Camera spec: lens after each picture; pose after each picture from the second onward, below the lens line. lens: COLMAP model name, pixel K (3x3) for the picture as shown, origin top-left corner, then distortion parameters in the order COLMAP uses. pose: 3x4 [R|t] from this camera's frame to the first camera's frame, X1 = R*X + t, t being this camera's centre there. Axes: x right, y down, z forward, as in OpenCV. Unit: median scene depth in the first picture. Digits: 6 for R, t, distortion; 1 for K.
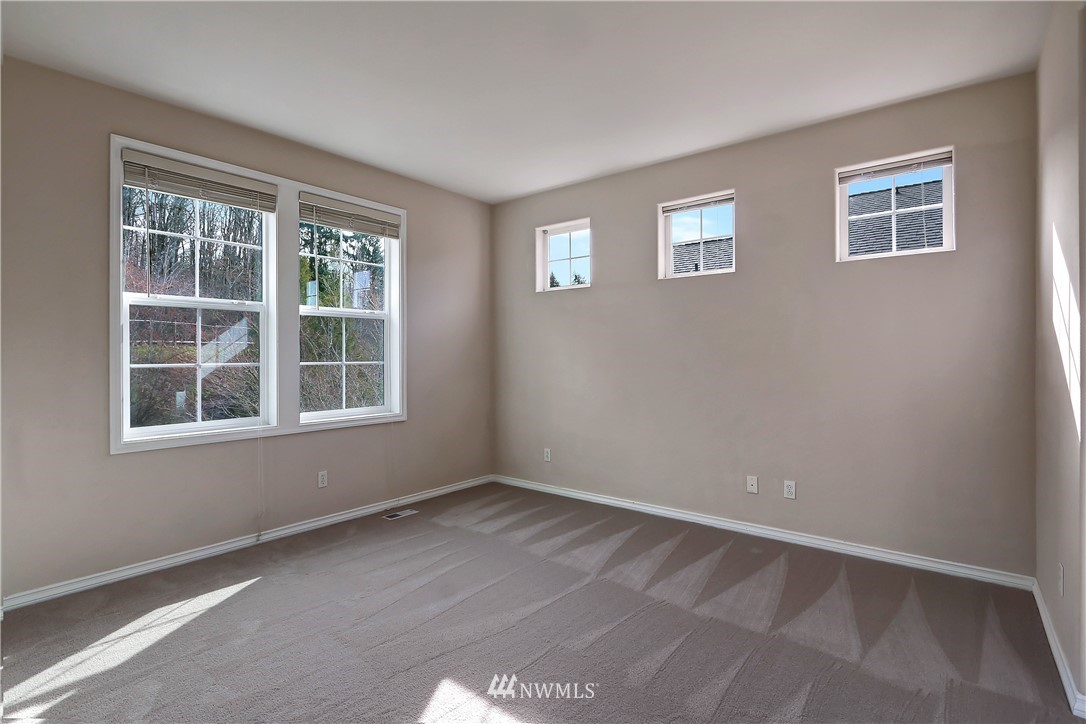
lens RADIAL K [[515.7, 0, 526.8], [0, 515.7, 366.6], [0, 0, 1]] dist [0.000390, -0.000441]
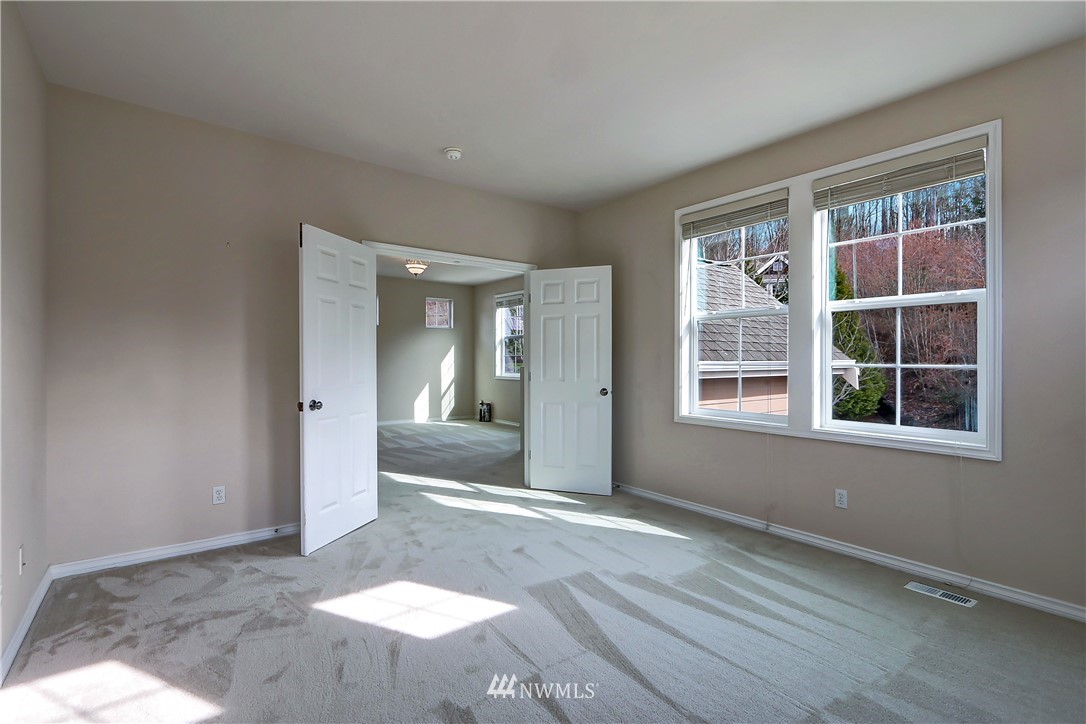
lens RADIAL K [[524.7, 0, 534.0], [0, 524.7, 368.7], [0, 0, 1]] dist [0.001199, 0.000102]
pose [[-0.229766, 0.023210, -0.972969, 0.578846], [-0.019088, 0.999416, 0.028348, -0.015741], [0.973059, 0.025086, -0.229189, 0.693383]]
